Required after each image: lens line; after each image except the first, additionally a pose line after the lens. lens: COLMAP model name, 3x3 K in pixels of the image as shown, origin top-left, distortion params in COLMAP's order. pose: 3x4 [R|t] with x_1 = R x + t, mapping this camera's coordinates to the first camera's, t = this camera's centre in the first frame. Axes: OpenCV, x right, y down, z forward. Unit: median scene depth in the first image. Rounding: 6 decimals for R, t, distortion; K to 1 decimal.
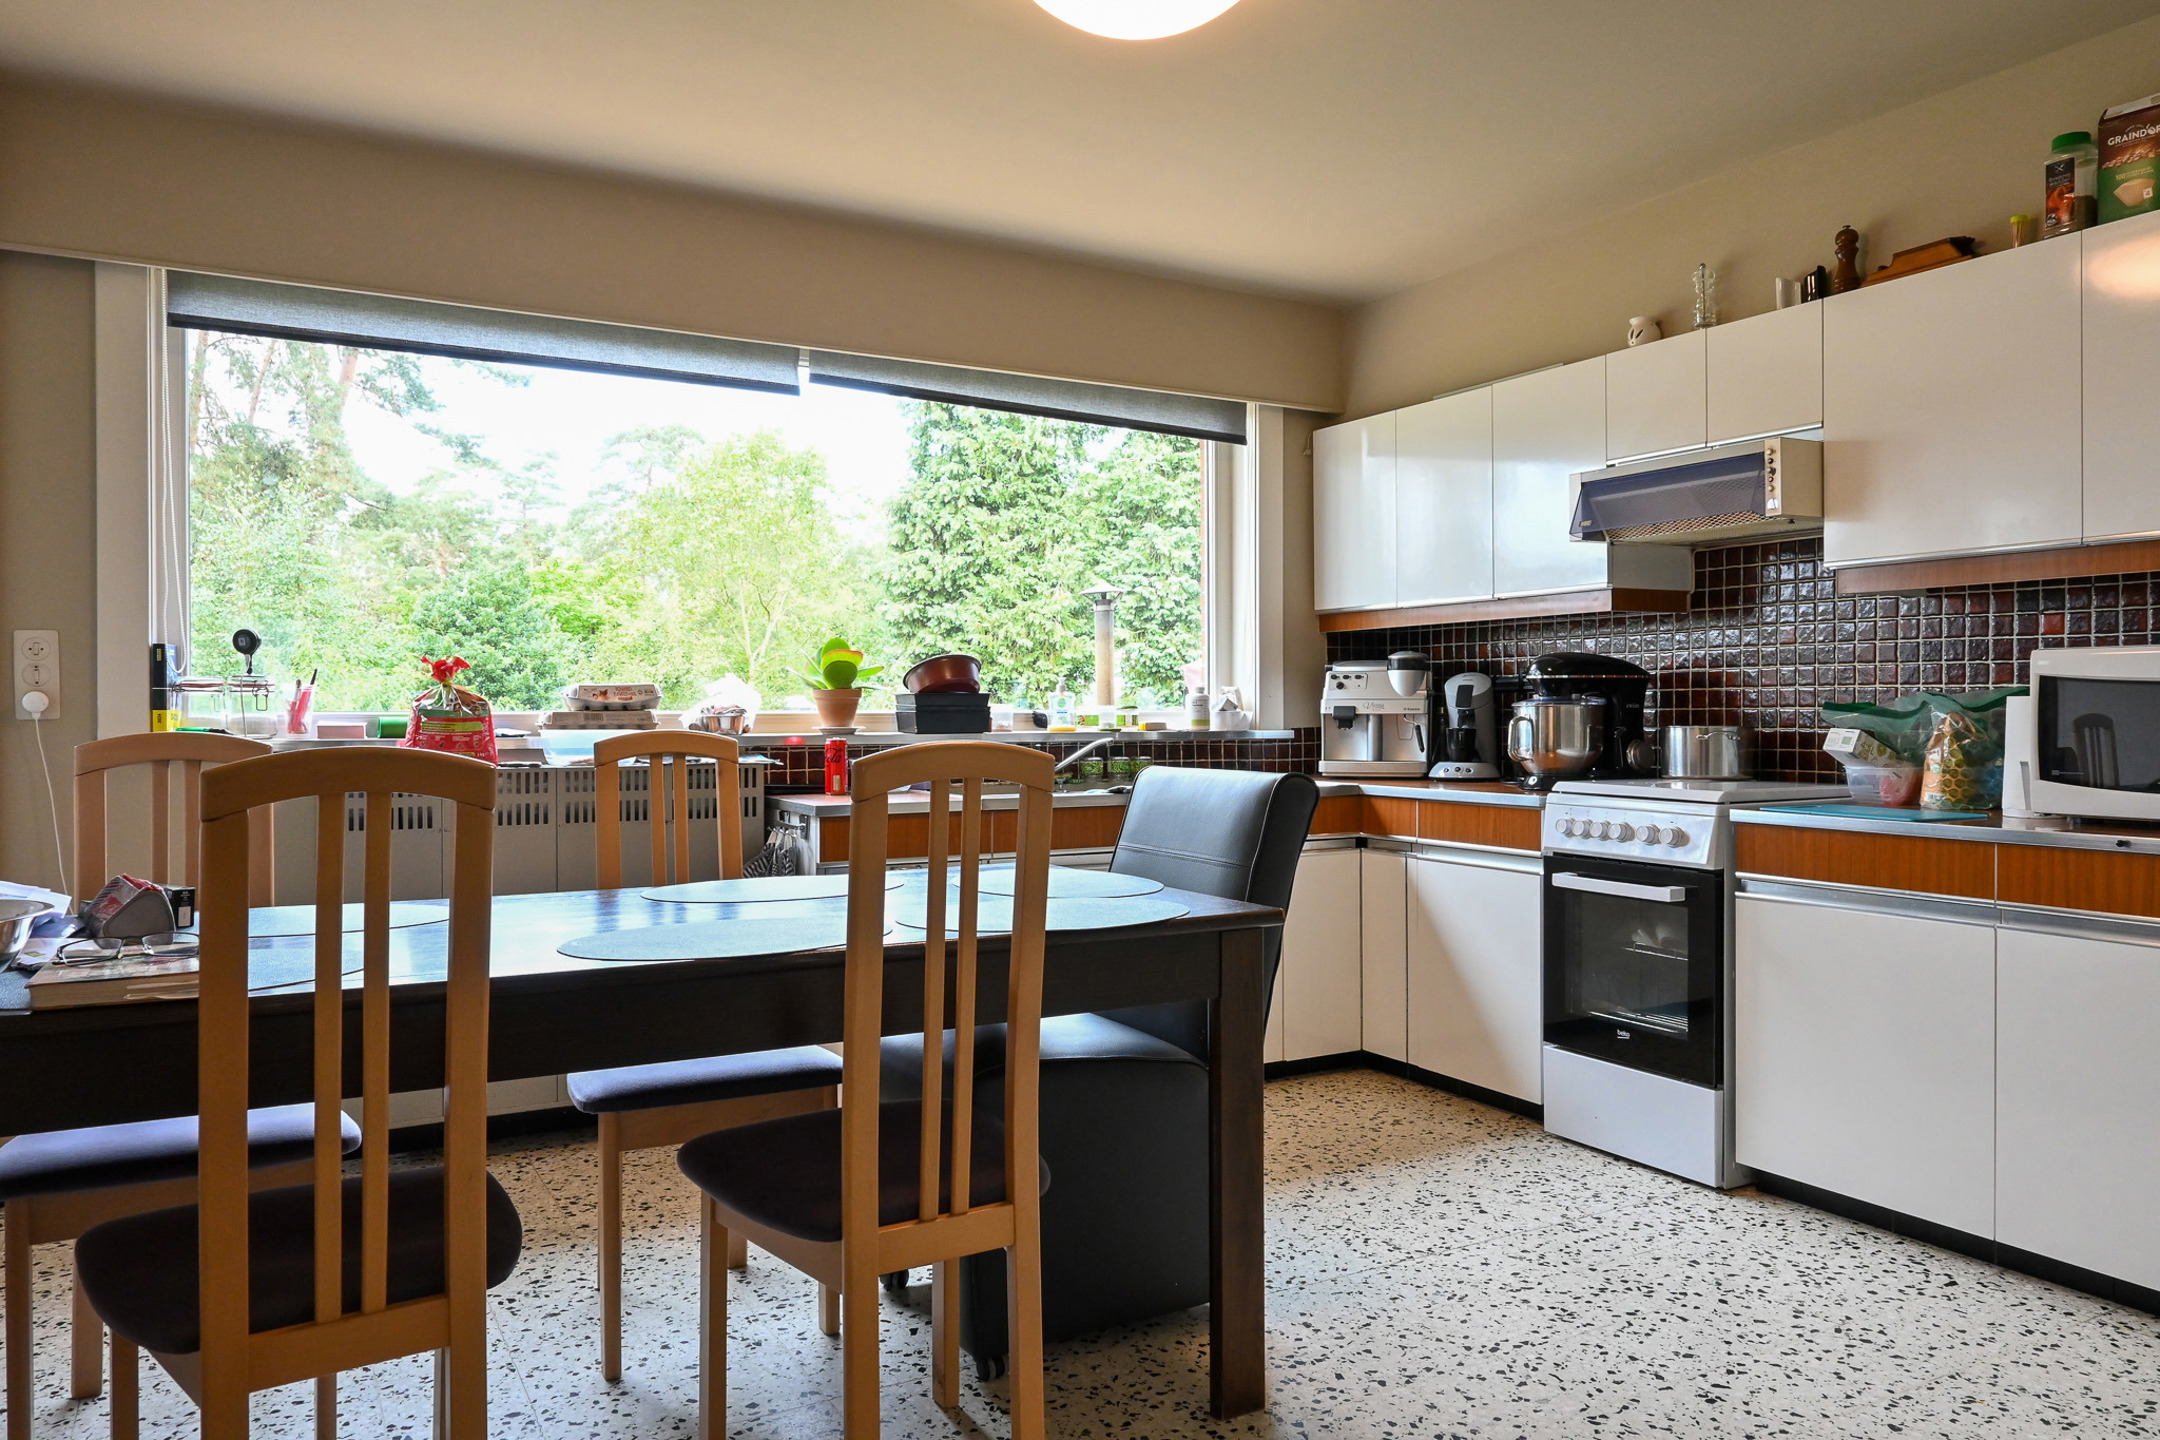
lens RADIAL K [[1487.4, 0, 1080.0], [0, 1487.4, 720.0], [0, 0, 1]] dist [-0.001418, -0.000562]
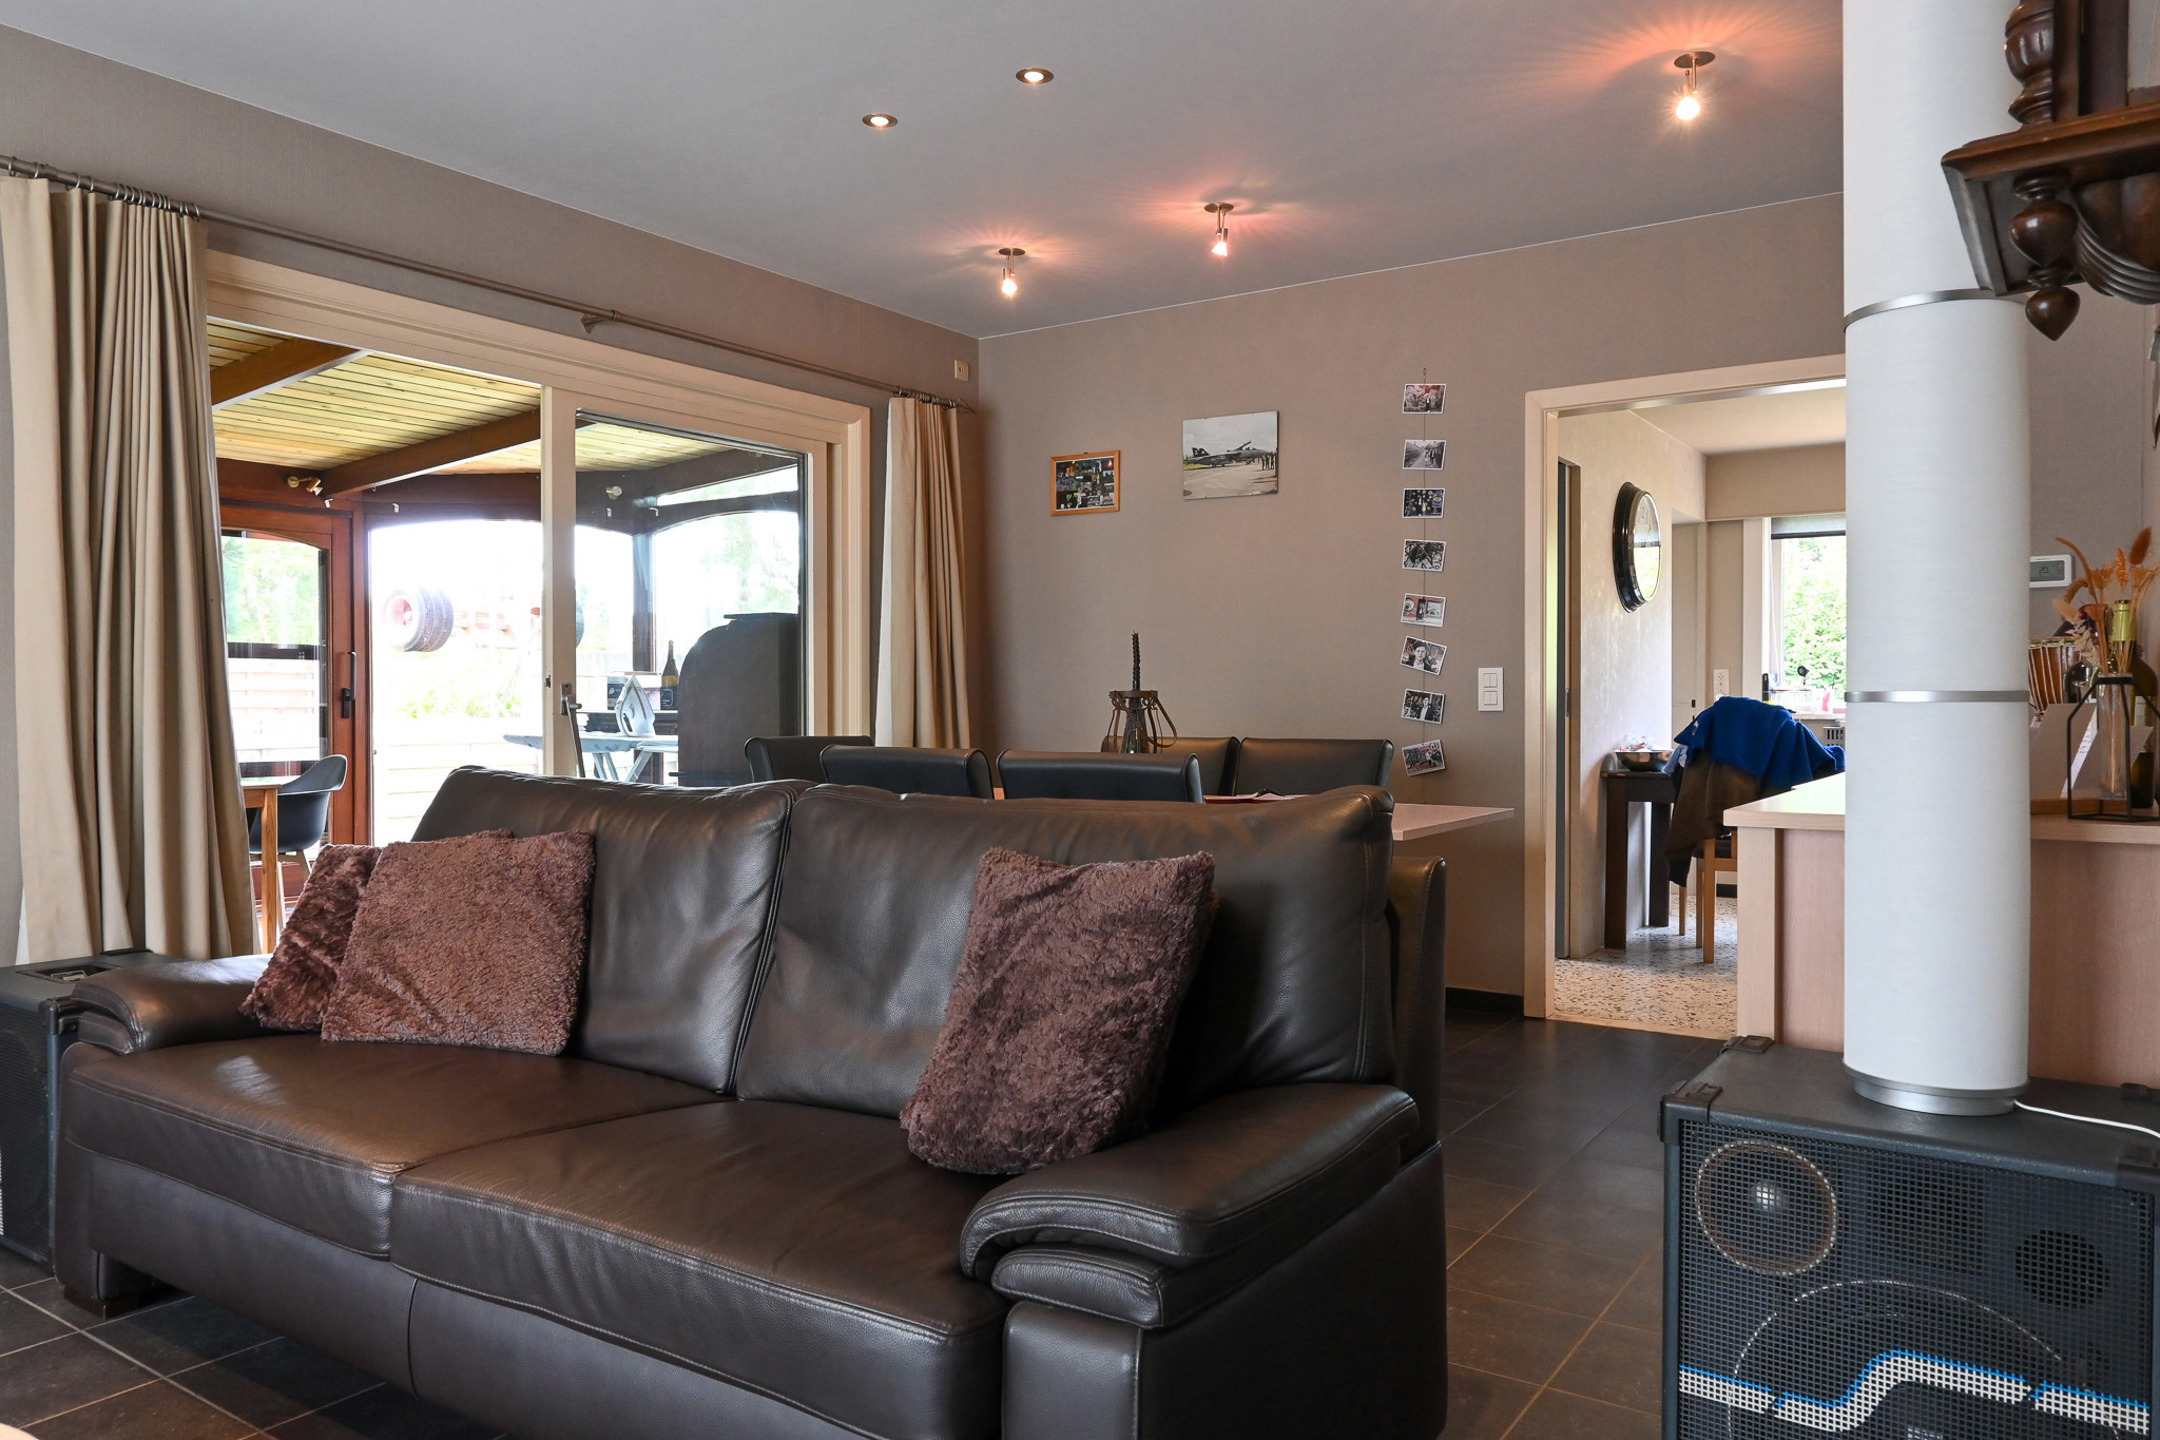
lens RADIAL K [[1487.4, 0, 1080.0], [0, 1487.4, 720.0], [0, 0, 1]] dist [-0.001418, -0.000562]
pose [[0.448333, 0.013206, -0.893769, 0.932417], [-0.007229, 0.999912, 0.011148, 0.005414], [0.893837, 0.001463, 0.448389, -0.966585]]
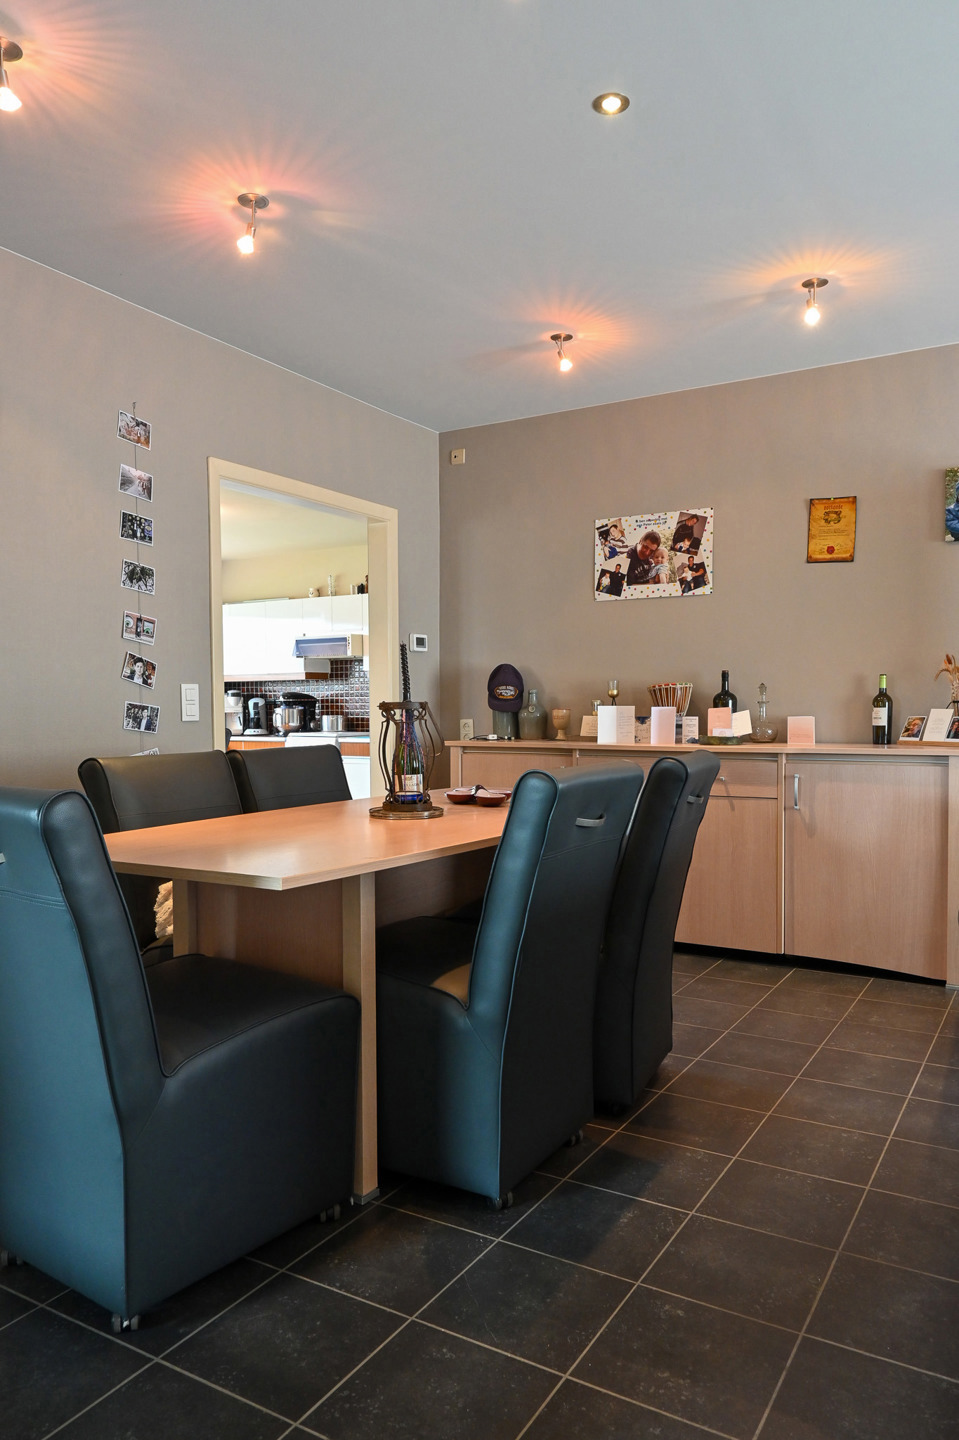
lens RADIAL K [[991.6, 0, 487.2], [0, 991.6, 725.9], [0, 0, 1]] dist [-0.001418, -0.000562]
pose [[0.861258, -0.013100, 0.507998, -0.413709], [0.008555, 0.999900, 0.011281, 0.005587], [-0.508095, -0.005370, 0.861284, -1.096366]]
